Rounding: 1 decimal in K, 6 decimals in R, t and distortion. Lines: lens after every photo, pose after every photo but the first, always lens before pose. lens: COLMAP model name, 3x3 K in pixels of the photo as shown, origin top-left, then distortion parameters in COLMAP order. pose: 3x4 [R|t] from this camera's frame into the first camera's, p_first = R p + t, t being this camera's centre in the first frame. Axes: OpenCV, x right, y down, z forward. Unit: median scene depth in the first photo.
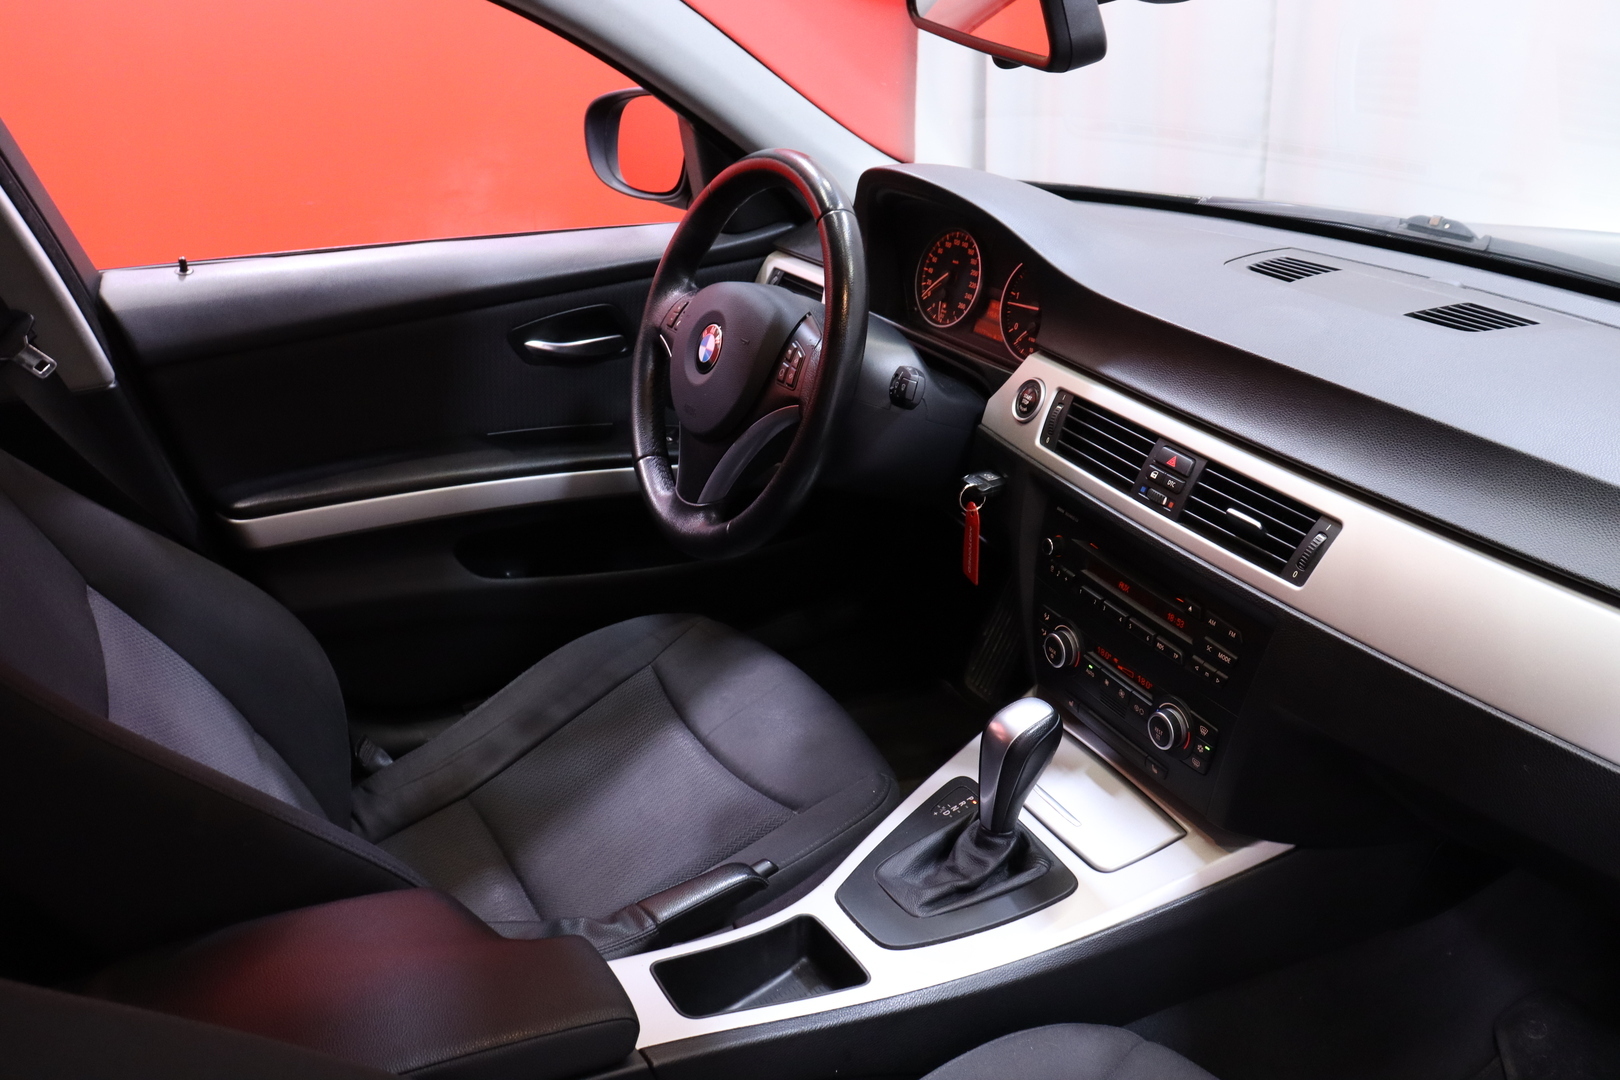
lens RADIAL K [[1335.8, 0, 810.0], [0, 1335.8, 540.0], [0, 0, 1]] dist [-0.163920, 0.175281]
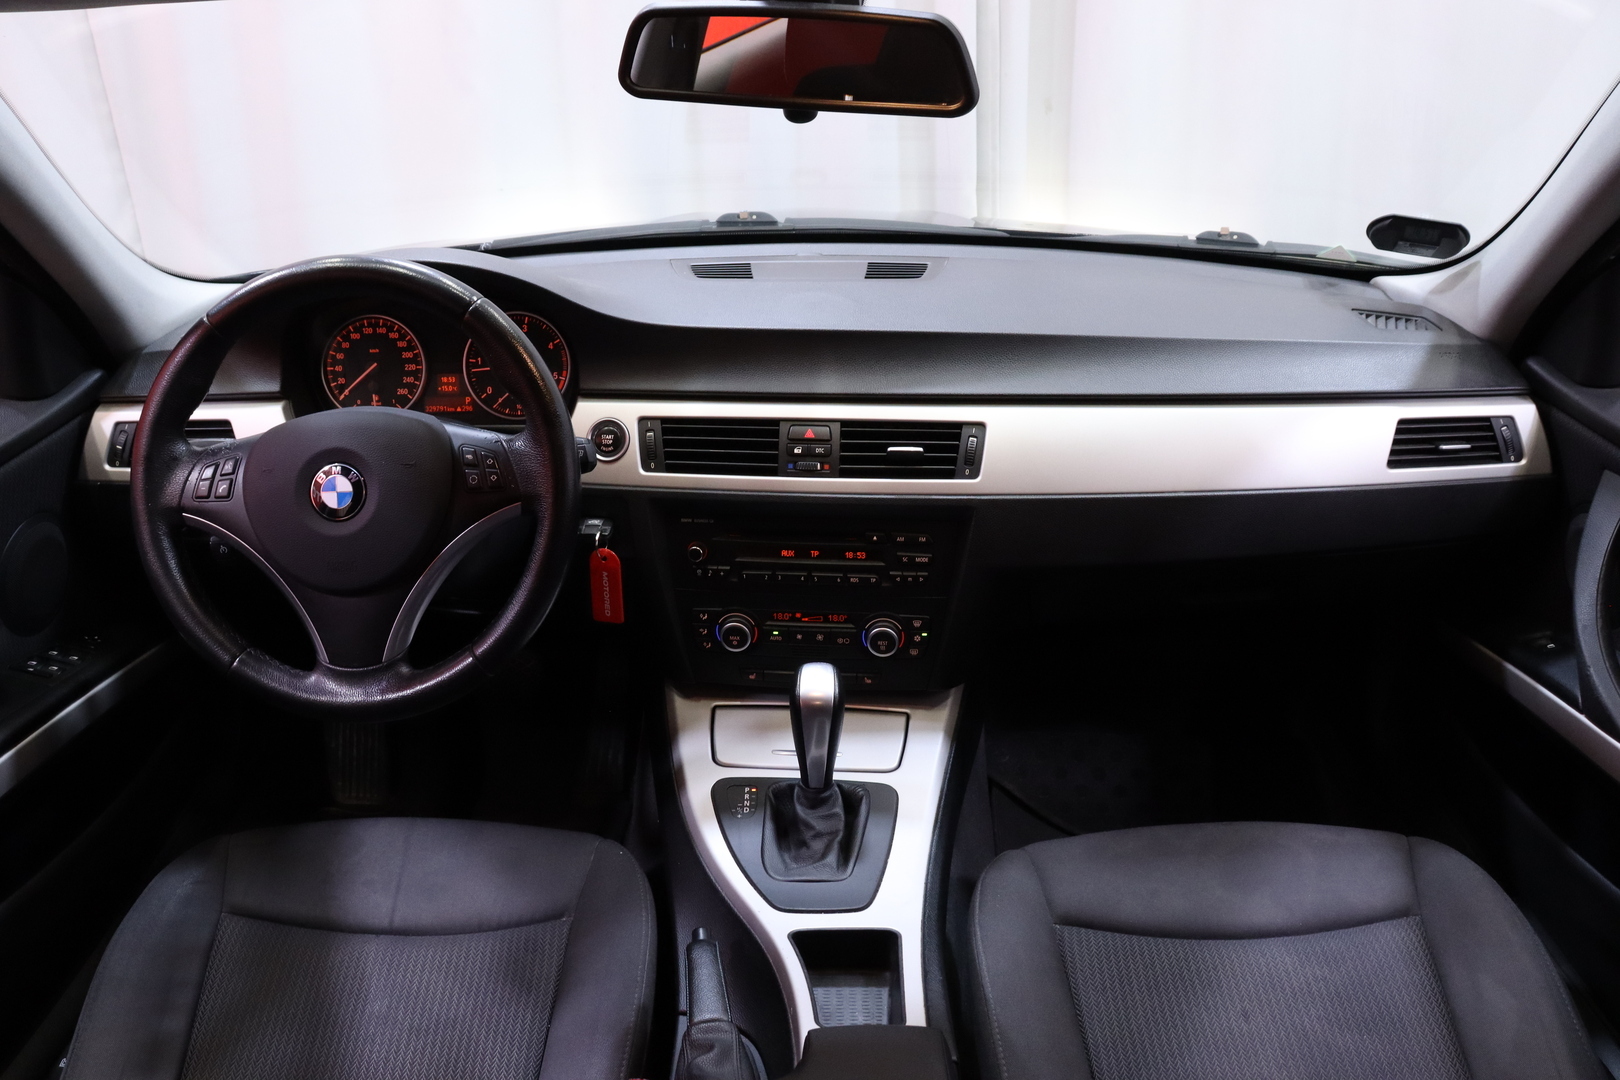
lens RADIAL K [[1335.8, 0, 810.0], [0, 1335.8, 540.0], [0, 0, 1]] dist [-0.163920, 0.175281]
pose [[0.514364, -0.339550, 0.787487, -0.632104], [0.364682, 0.917715, 0.157503, -0.143793], [-0.776168, 0.206168, 0.595867, 0.264166]]
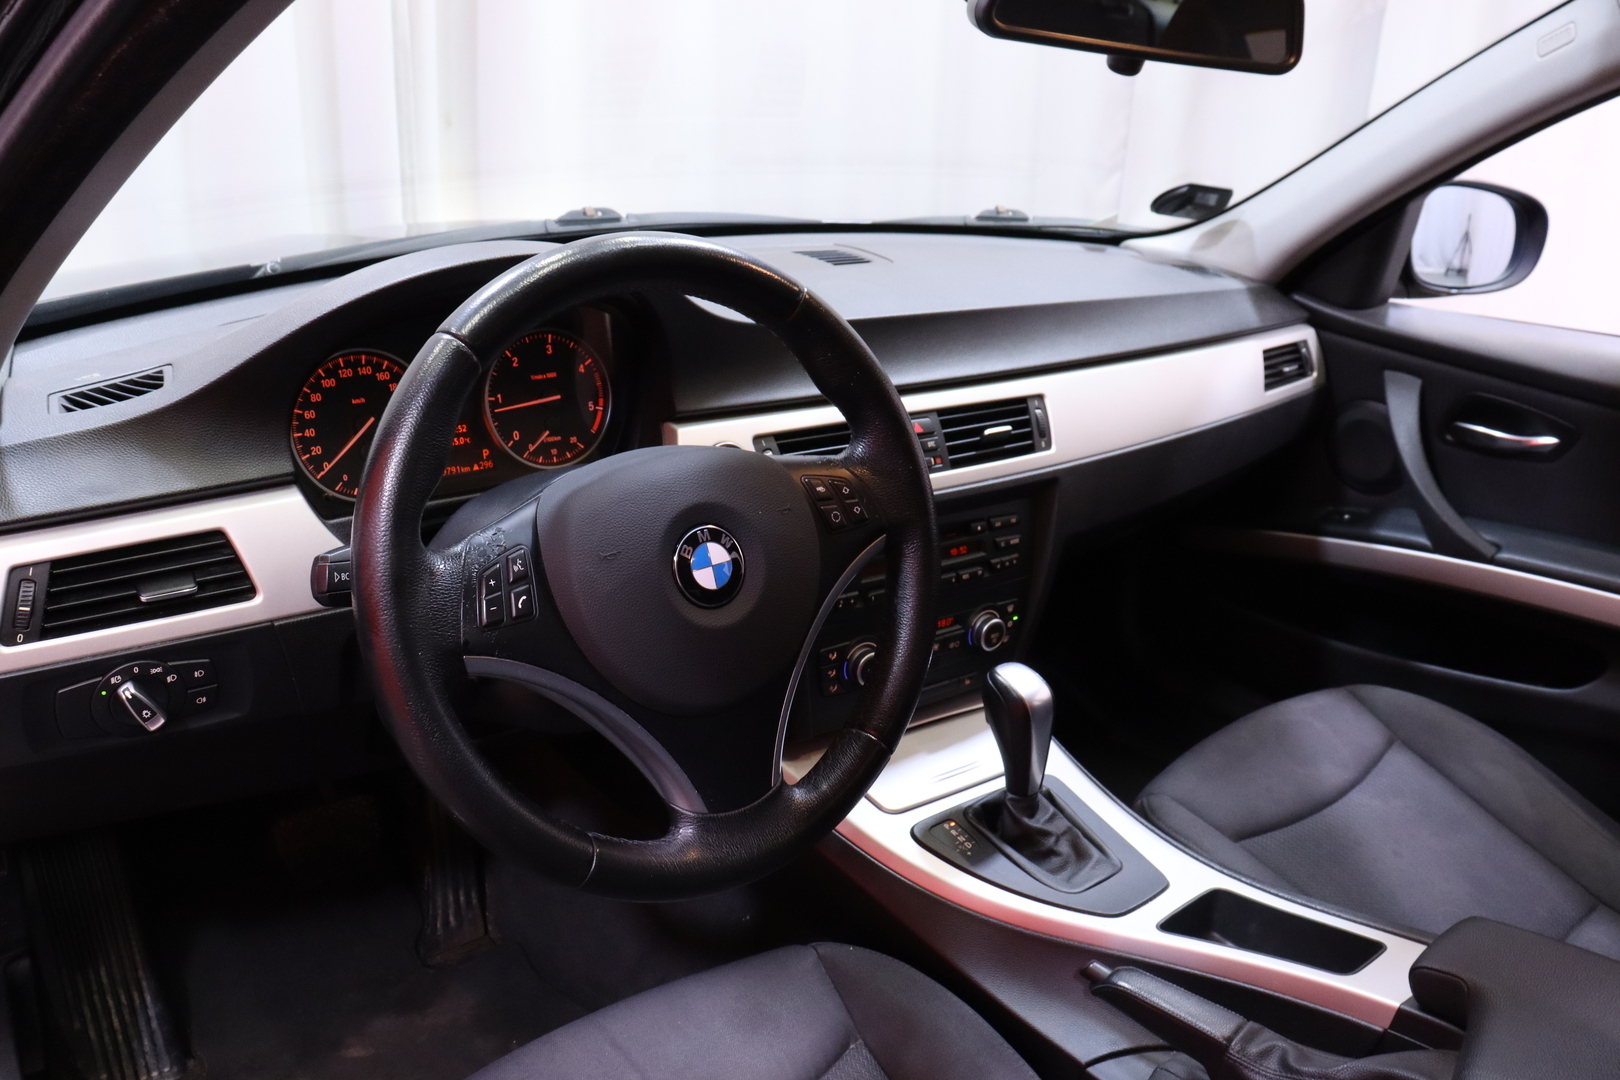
lens RADIAL K [[1314.9, 0, 808.5], [0, 1314.9, 516.4], [0, 0, 1]] dist [-0.098996, 0.000379]
pose [[-0.159860, -0.337913, 0.927502, -0.663966], [0.366698, 0.852023, 0.373617, -0.388779], [-0.916503, 0.399840, -0.012292, 0.999466]]
